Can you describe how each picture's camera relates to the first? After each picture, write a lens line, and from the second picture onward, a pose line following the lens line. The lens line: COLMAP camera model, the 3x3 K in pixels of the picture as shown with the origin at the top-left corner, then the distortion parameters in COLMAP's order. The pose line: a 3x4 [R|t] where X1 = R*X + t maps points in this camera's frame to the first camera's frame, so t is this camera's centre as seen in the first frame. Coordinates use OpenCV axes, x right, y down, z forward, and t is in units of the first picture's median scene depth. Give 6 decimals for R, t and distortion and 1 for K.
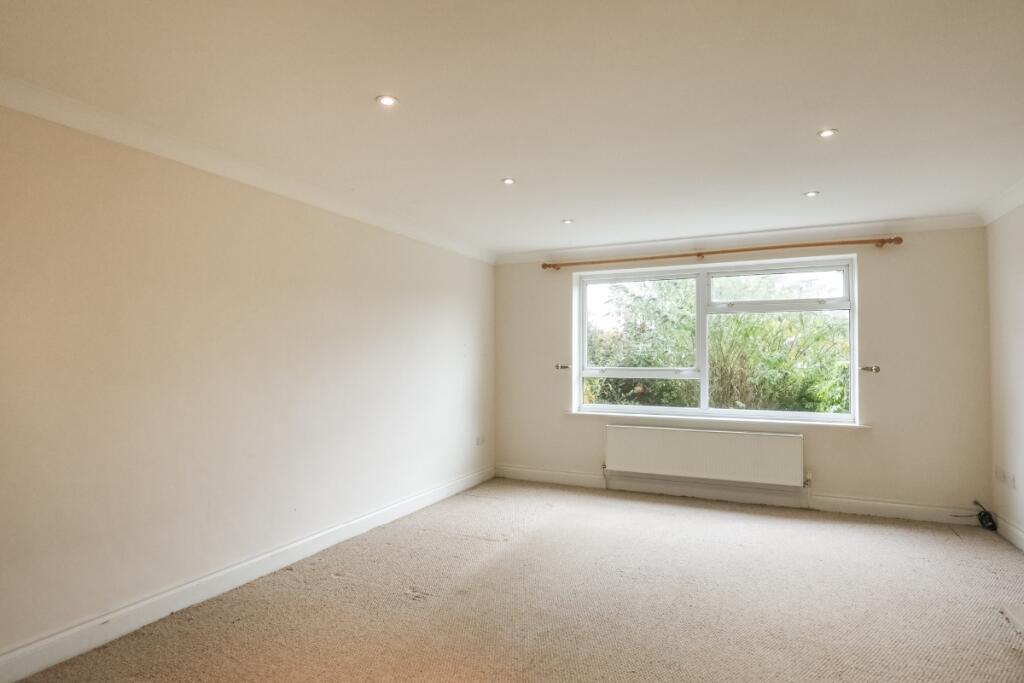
lens RADIAL K [[564.5, 0, 513.9], [0, 564.5, 365.9], [0, 0, 1]] dist [-0.002561, -0.001400]
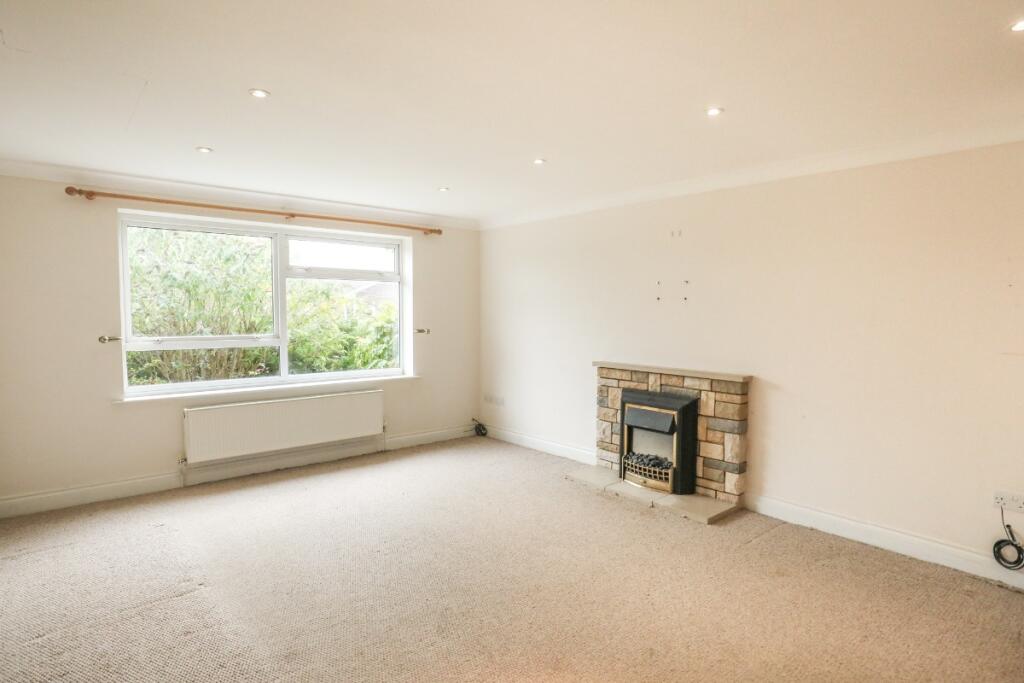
lens RADIAL K [[540.5, 0, 511.7], [0, 540.5, 354.9], [0, 0, 1]] dist [-0.001759, -0.000510]
pose [[0.428260, -0.070005, 0.900940, -0.348325], [0.012798, 0.997365, 0.071414, -0.022464], [-0.903565, -0.019053, 0.428027, 0.269355]]
